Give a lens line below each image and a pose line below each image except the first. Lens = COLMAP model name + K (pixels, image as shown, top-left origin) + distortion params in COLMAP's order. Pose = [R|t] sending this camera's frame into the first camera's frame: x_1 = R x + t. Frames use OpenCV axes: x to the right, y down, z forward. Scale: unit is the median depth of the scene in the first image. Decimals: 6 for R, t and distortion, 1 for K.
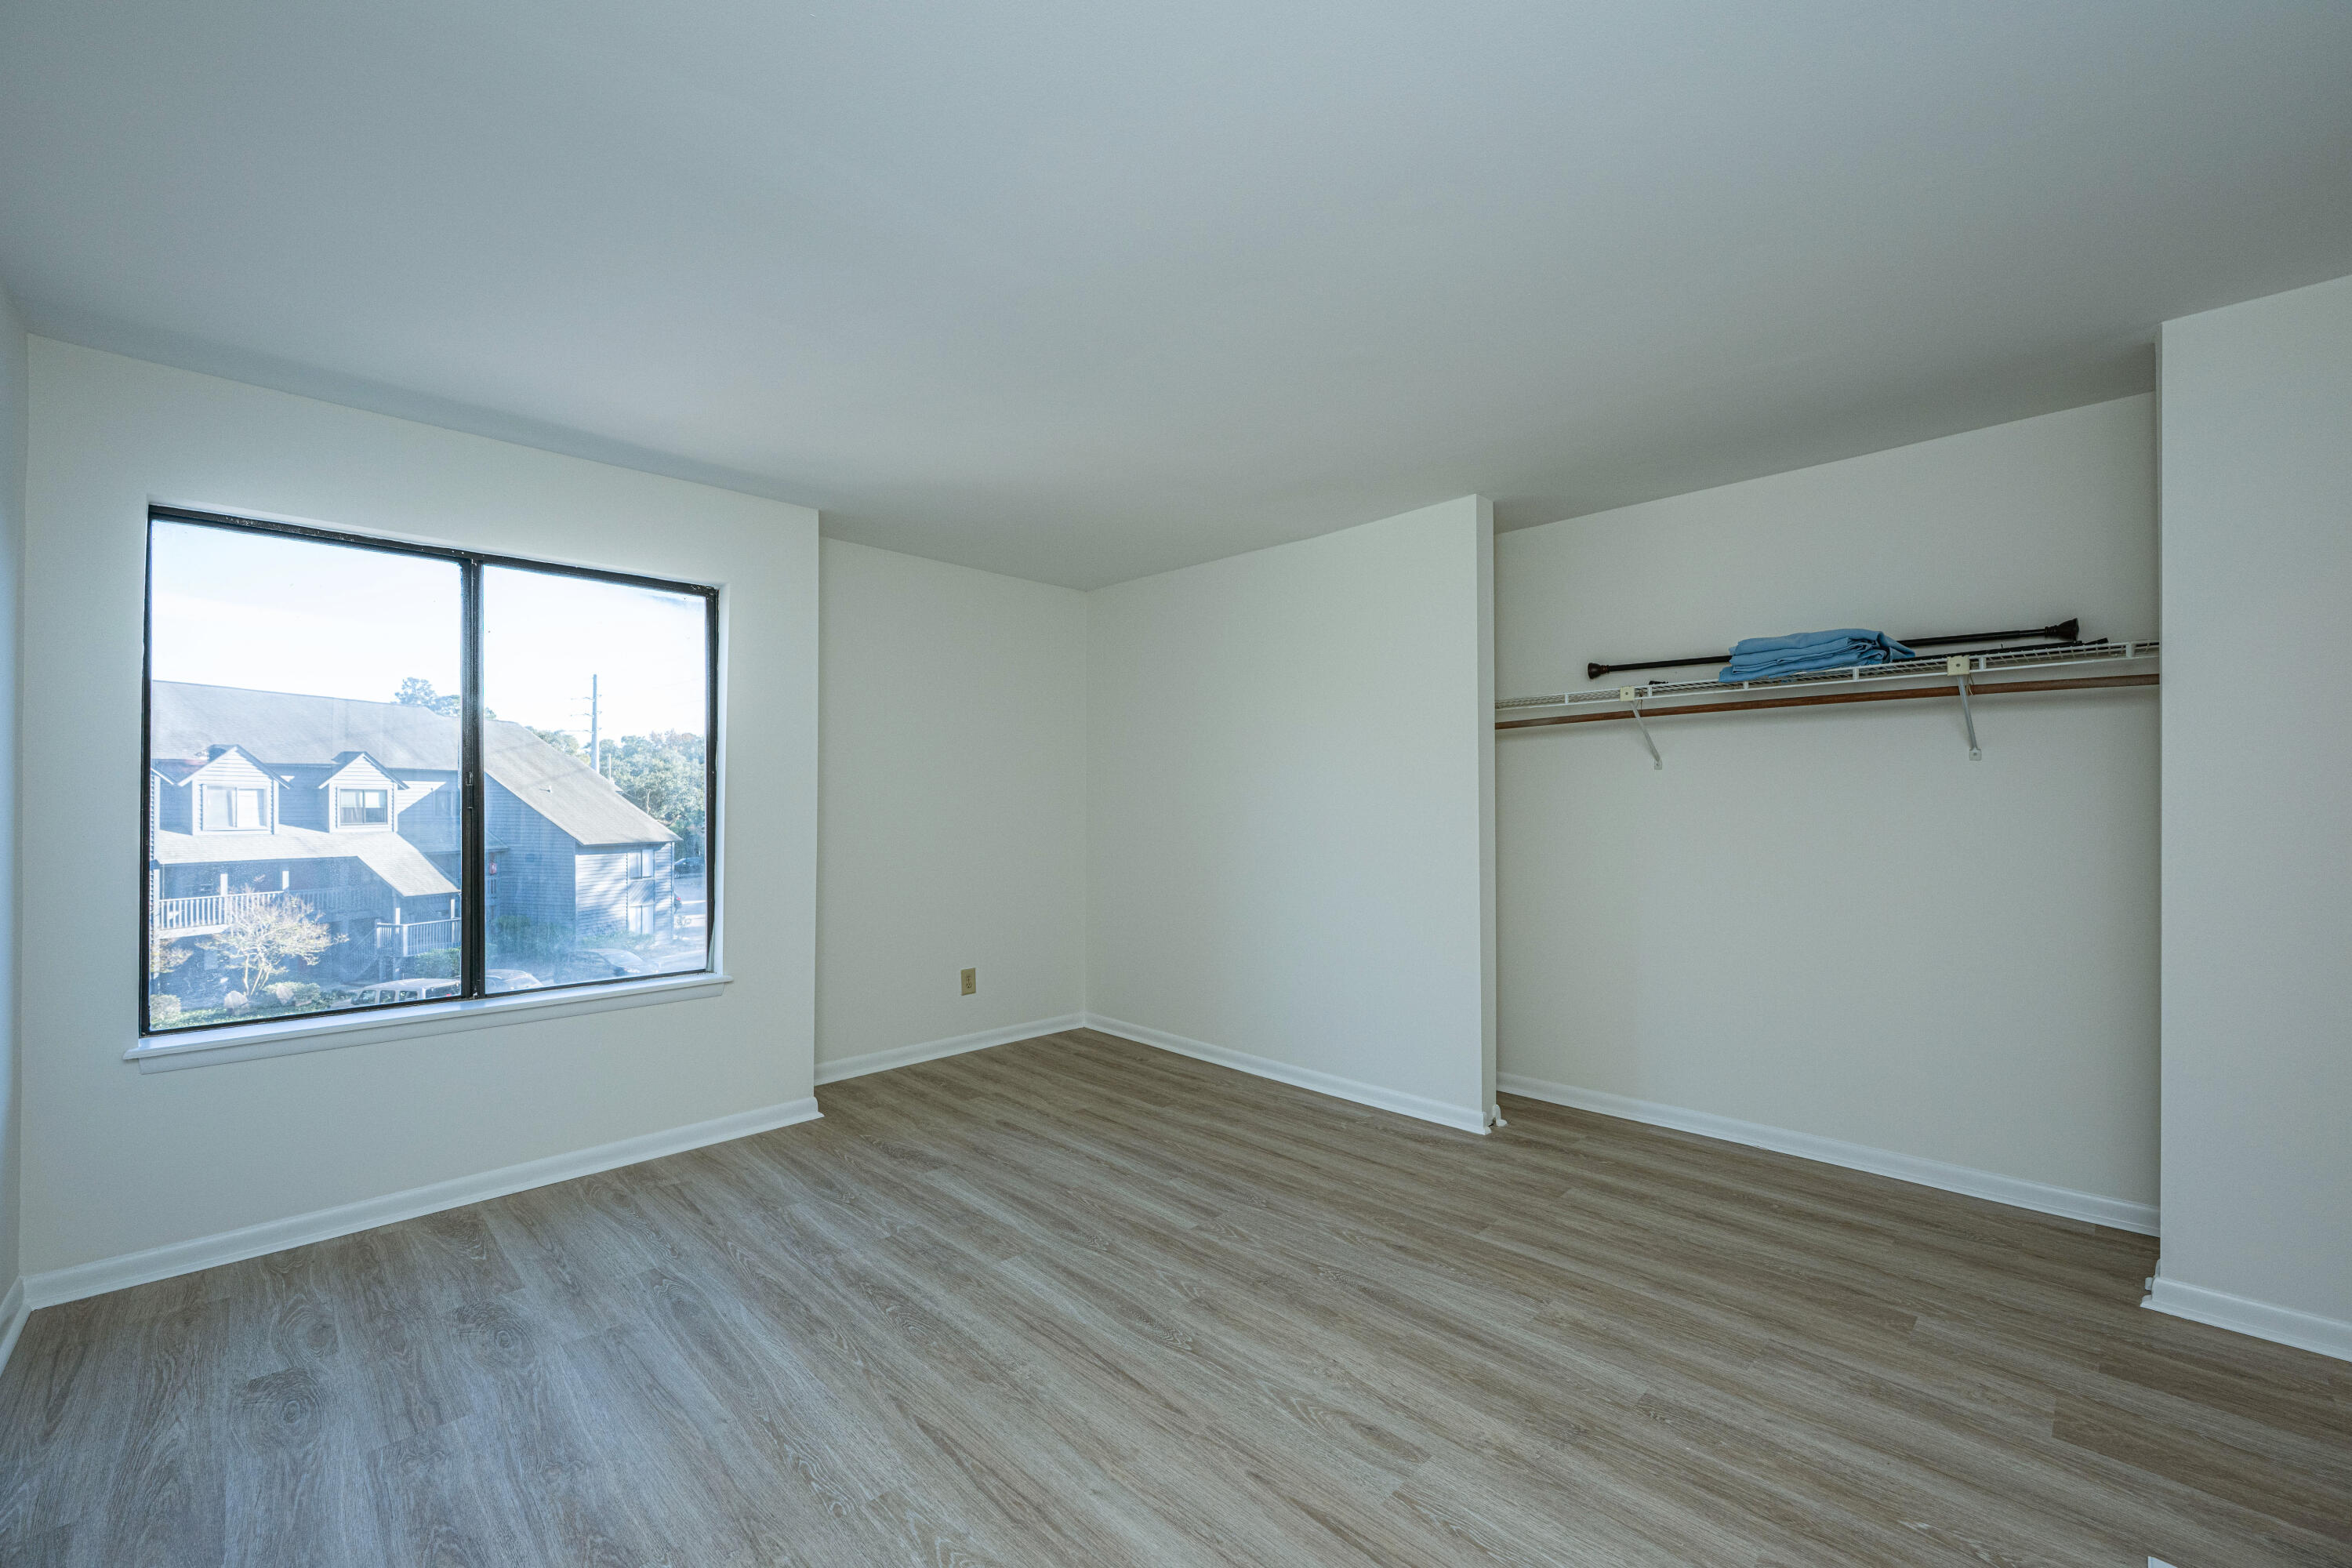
lens RADIAL K [[953.4, 0, 1243.7], [0, 953.4, 787.0], [0, 0, 1]] dist [0.002223, 0.000371]
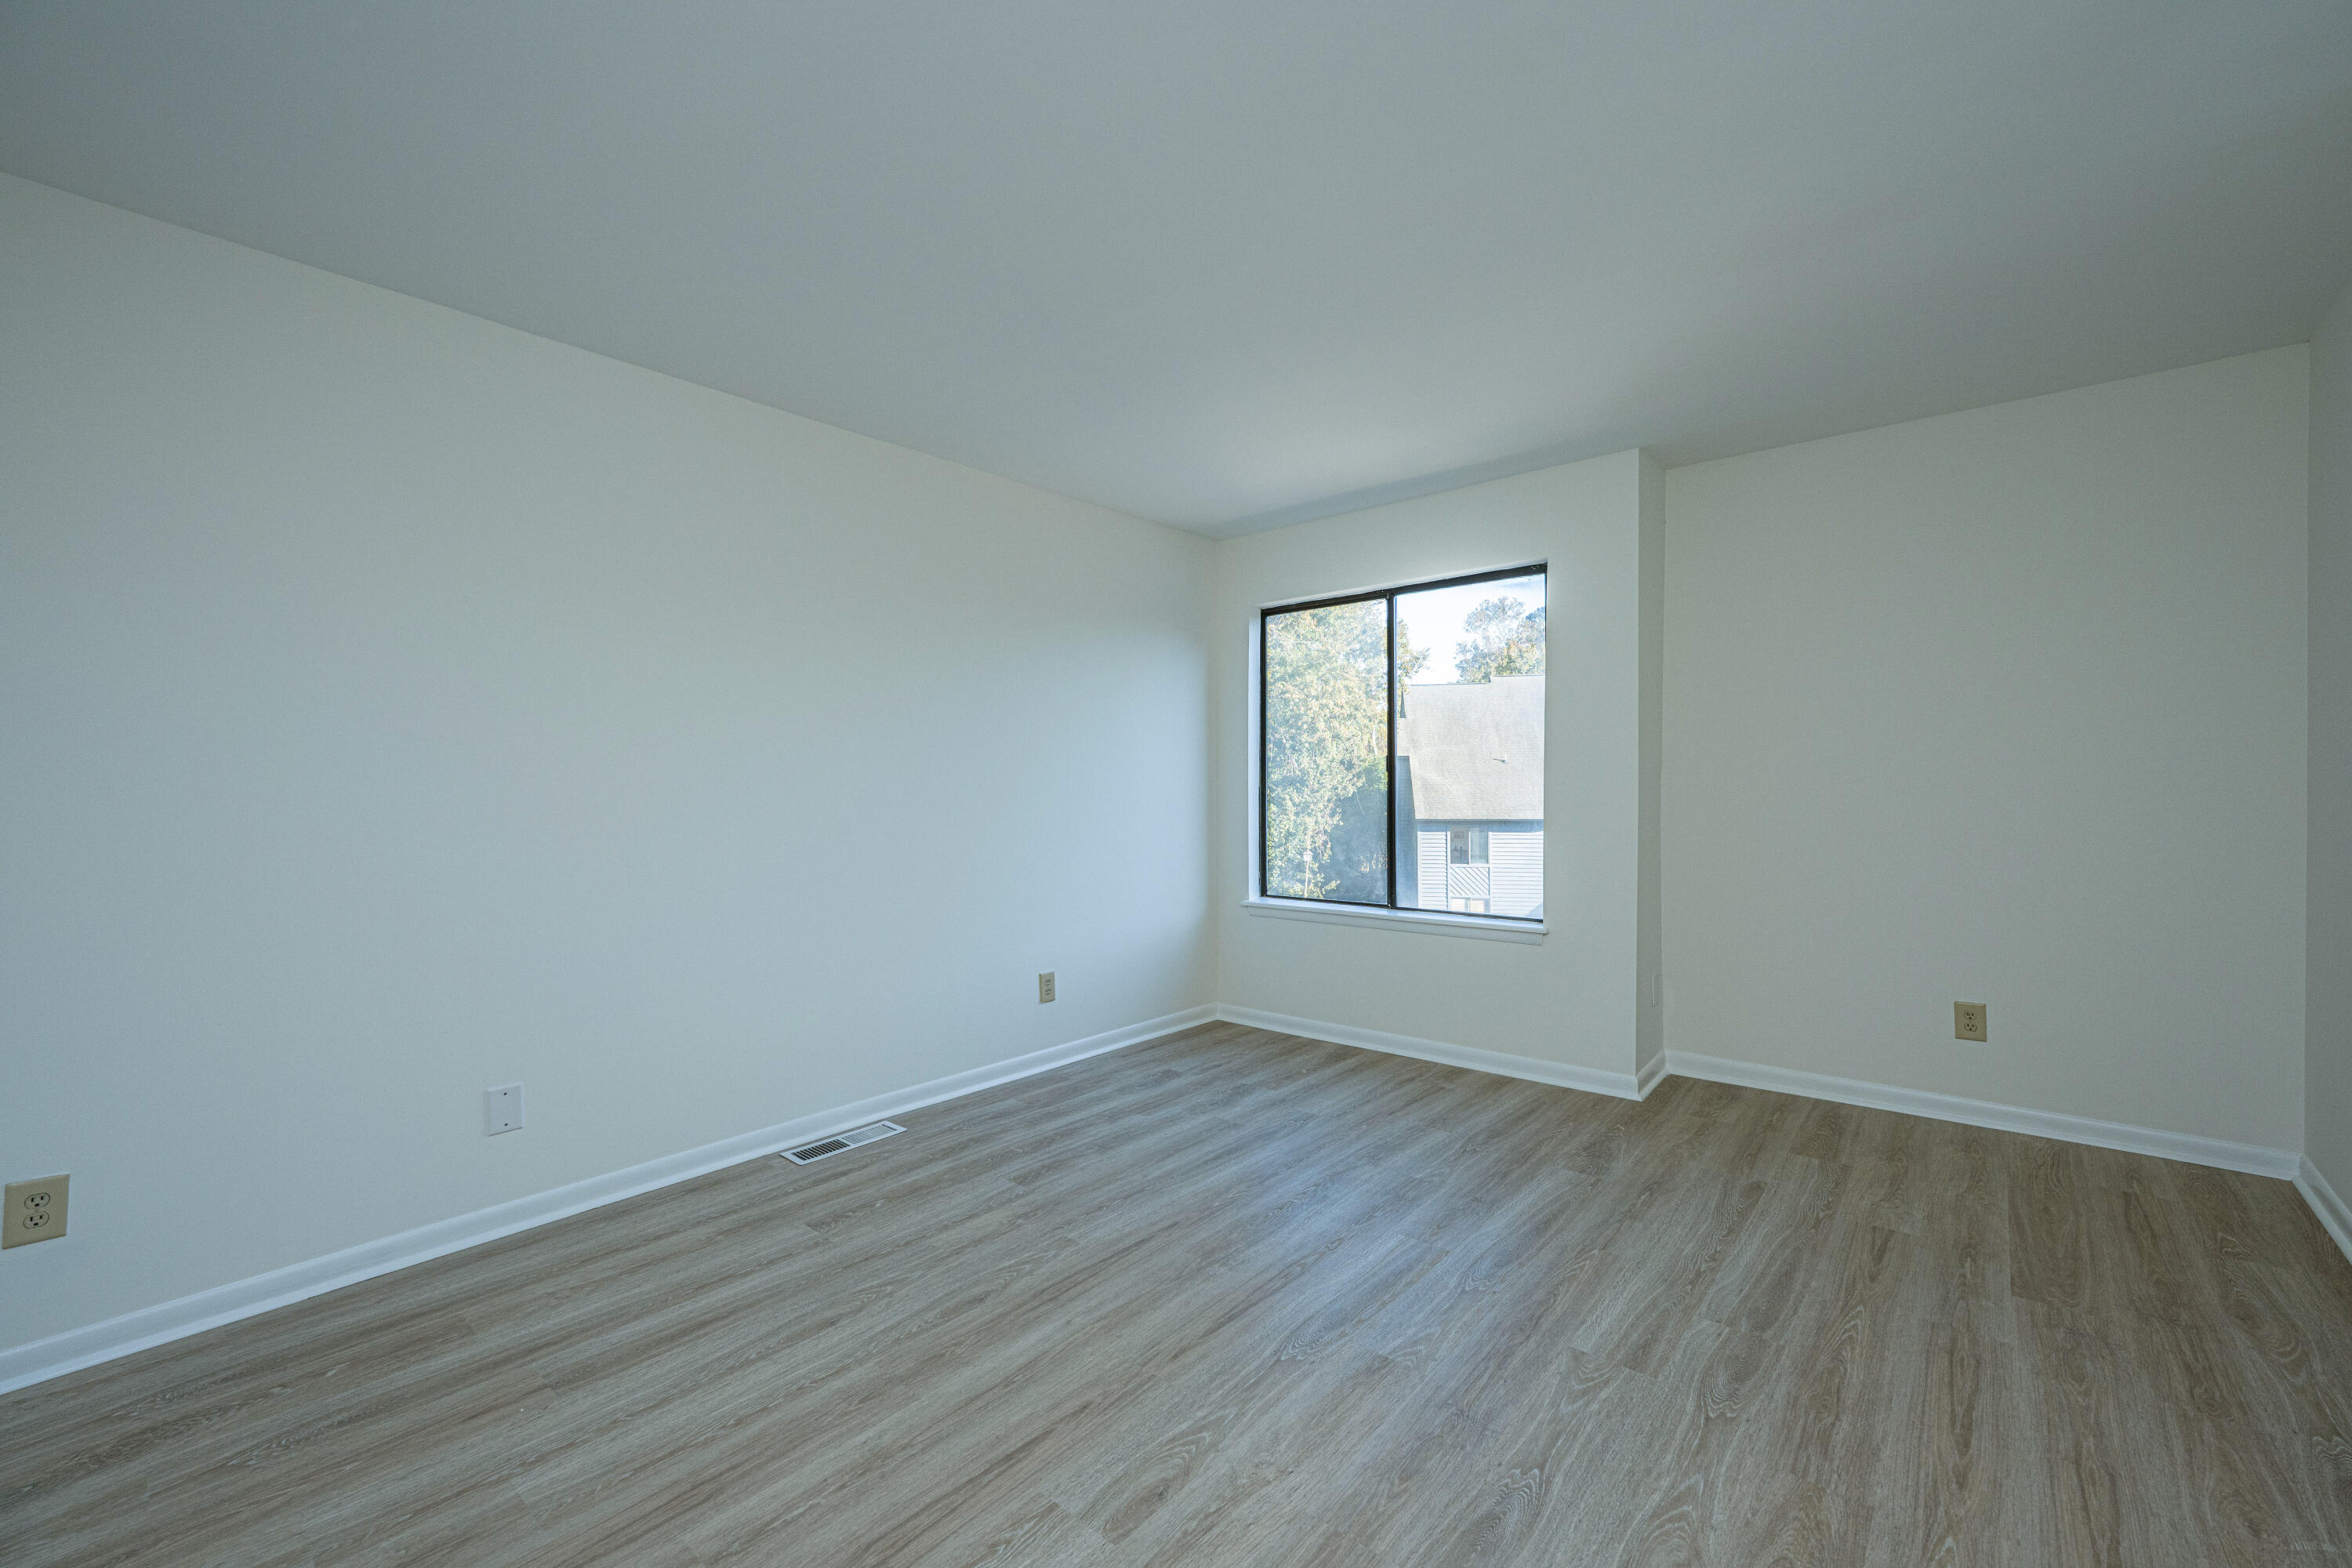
lens RADIAL K [[953.4, 0, 1106.0], [0, 953.4, 809.6], [0, 0, 1]] dist [0.002223, 0.000371]
pose [[-0.000067, 0.030496, -0.999535, 0.700767], [0.030832, 0.999060, 0.030479, 0.022269], [0.999525, -0.030816, -0.001008, 0.701320]]
